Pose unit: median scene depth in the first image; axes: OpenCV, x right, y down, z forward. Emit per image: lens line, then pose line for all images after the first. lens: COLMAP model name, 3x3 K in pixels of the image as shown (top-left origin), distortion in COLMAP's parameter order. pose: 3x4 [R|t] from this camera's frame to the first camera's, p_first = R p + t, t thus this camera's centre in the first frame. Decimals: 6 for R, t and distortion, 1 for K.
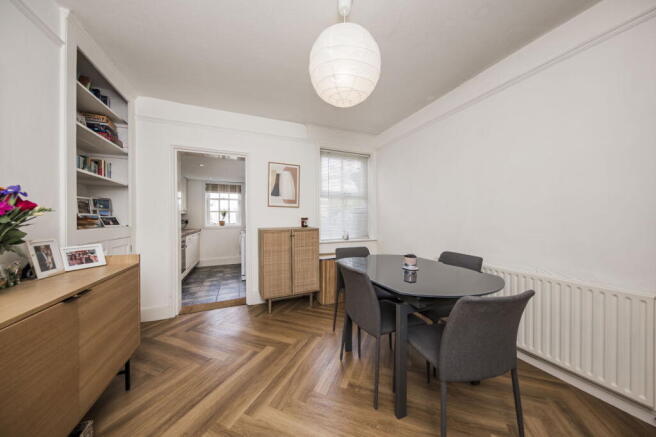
lens RADIAL K [[210.3, 0, 333.3], [0, 210.3, 218.2], [0, 0, 1]] dist [0.001216, 0.000006]
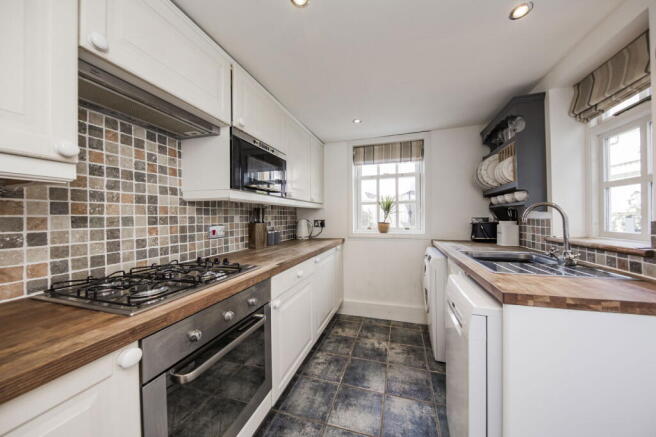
lens RADIAL K [[210.3, 0, 330.9], [0, 210.3, 217.3], [0, 0, 1]] dist [0.001216, 0.000006]
pose [[0.763919, -0.004507, -0.645296, -0.532737], [0.003506, 0.999990, -0.002834, 0.004358], [0.645303, -0.000097, 0.763927, 0.955267]]
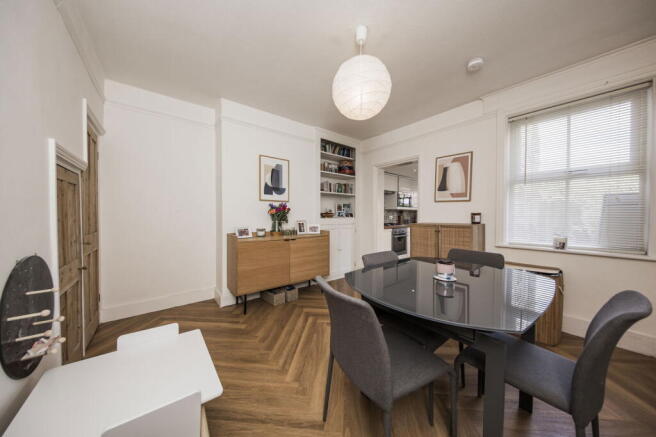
lens RADIAL K [[210.3, 0, 328.1], [0, 210.3, 216.1], [0, 0, 1]] dist [0.001216, 0.000006]
pose [[0.284048, 0.011613, -0.958740, 0.453776], [-0.001047, 0.999930, 0.011802, 0.000907], [0.958809, -0.002349, 0.284041, 0.180013]]
